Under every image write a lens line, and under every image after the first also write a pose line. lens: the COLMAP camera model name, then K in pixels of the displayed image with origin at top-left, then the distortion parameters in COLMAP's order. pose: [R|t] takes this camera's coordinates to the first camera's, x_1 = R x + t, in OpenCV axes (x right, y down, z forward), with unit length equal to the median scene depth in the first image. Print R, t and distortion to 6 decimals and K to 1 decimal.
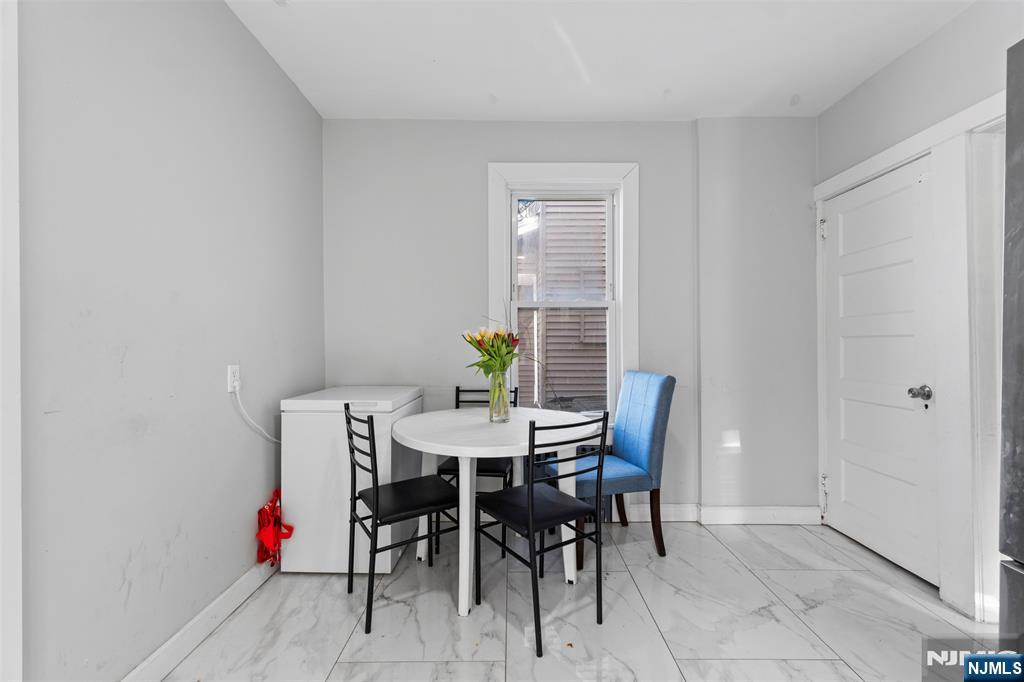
lens RADIAL K [[437.5, 0, 518.8], [0, 437.5, 346.7], [0, 0, 1]] dist [0.005778, 0.000288]
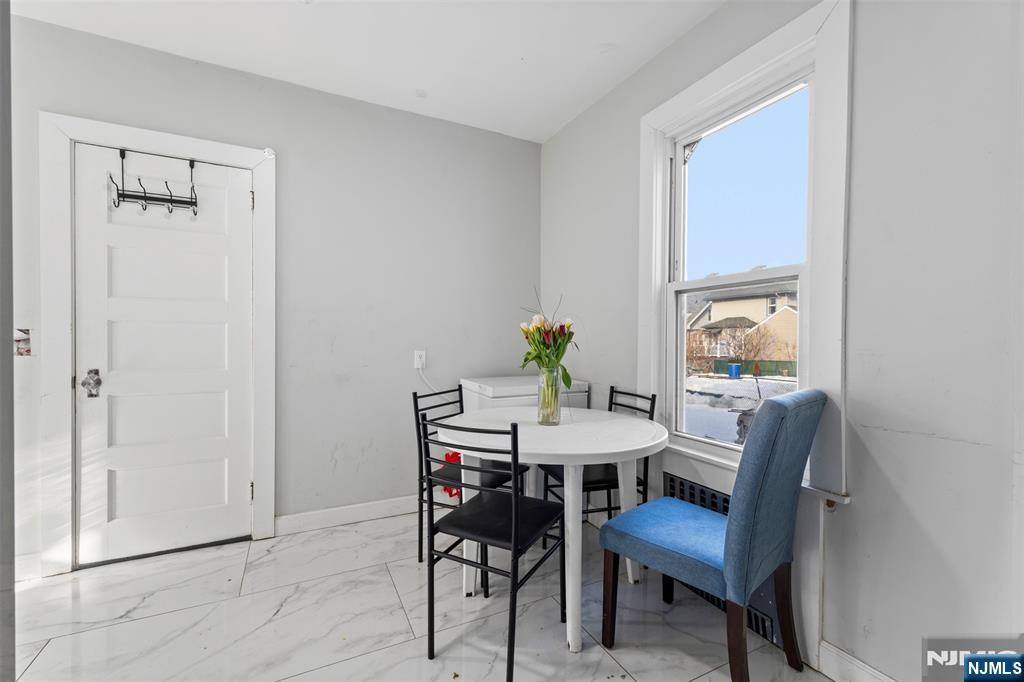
lens RADIAL K [[437.5, 0, 510.1], [0, 437.5, 346.7], [0, 0, 1]] dist [0.005778, 0.000288]
pose [[0.434560, 0.020212, -0.900416, 0.581746], [-0.017562, 0.999748, 0.013966, 0.001655], [0.900472, 0.009744, 0.434805, 0.432912]]
